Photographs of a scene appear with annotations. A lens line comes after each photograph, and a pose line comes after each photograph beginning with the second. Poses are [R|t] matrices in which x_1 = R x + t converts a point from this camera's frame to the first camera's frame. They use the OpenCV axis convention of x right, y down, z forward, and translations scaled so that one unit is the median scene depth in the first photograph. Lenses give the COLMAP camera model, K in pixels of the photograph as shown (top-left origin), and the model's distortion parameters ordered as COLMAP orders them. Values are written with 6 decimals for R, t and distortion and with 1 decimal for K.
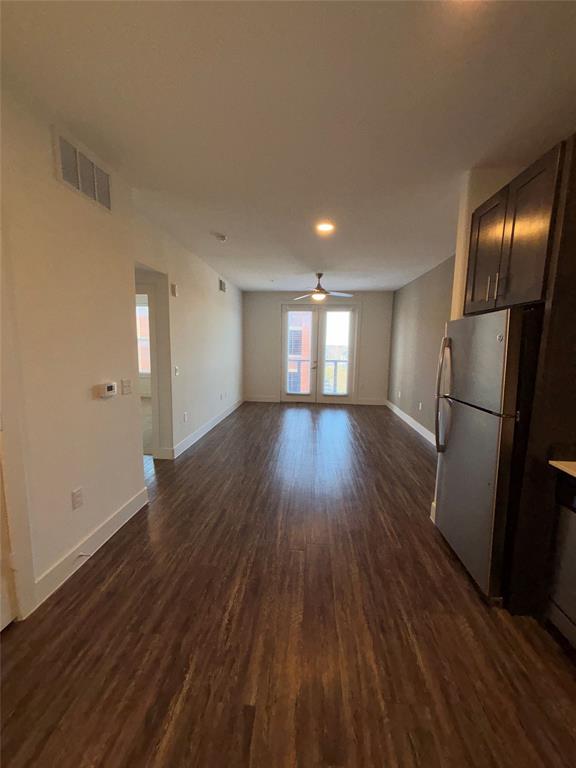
lens RADIAL K [[309.7, 0, 289.3], [0, 309.7, 383.9], [0, 0, 1]] dist [0.001887, 0.001353]
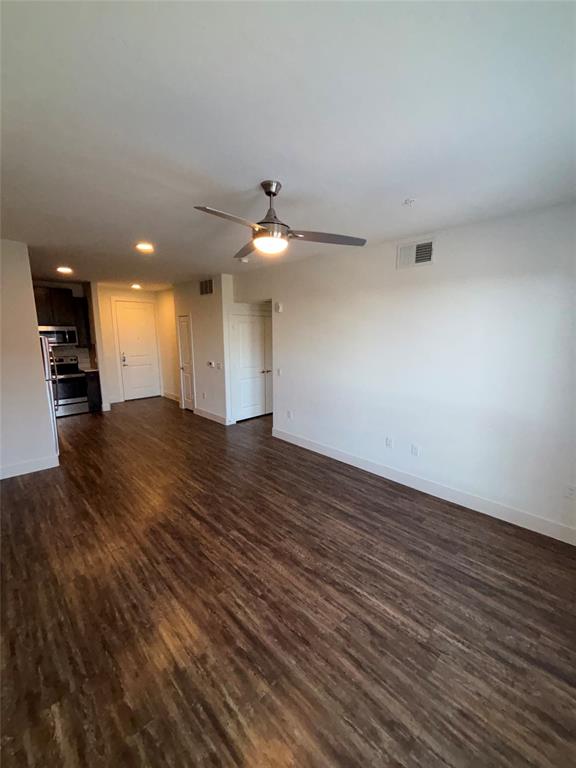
lens RADIAL K [[309.7, 0, 291.1], [0, 309.7, 382.4], [0, 0, 1]] dist [0.001887, 0.001353]
pose [[-0.653218, 0.105243, -0.749820, 0.996732], [-0.109616, 0.966716, 0.231180, -0.533404], [0.749193, 0.233203, -0.619940, 3.324326]]
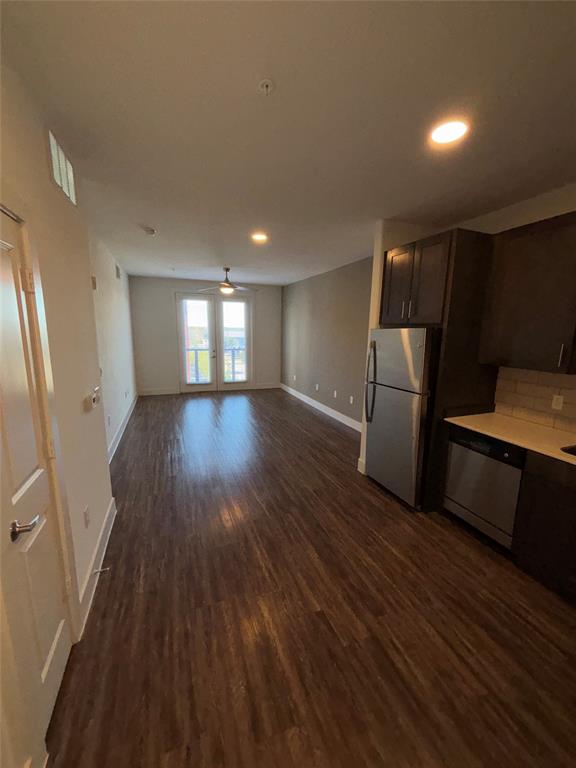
lens RADIAL K [[309.7, 0, 290.5], [0, 309.7, 384.3], [0, 0, 1]] dist [0.001887, 0.001353]
pose [[0.903114, -0.078053, 0.422248, -0.453293], [0.053018, 0.996085, 0.070732, -0.073433], [-0.426116, -0.041492, 0.903716, -0.119282]]
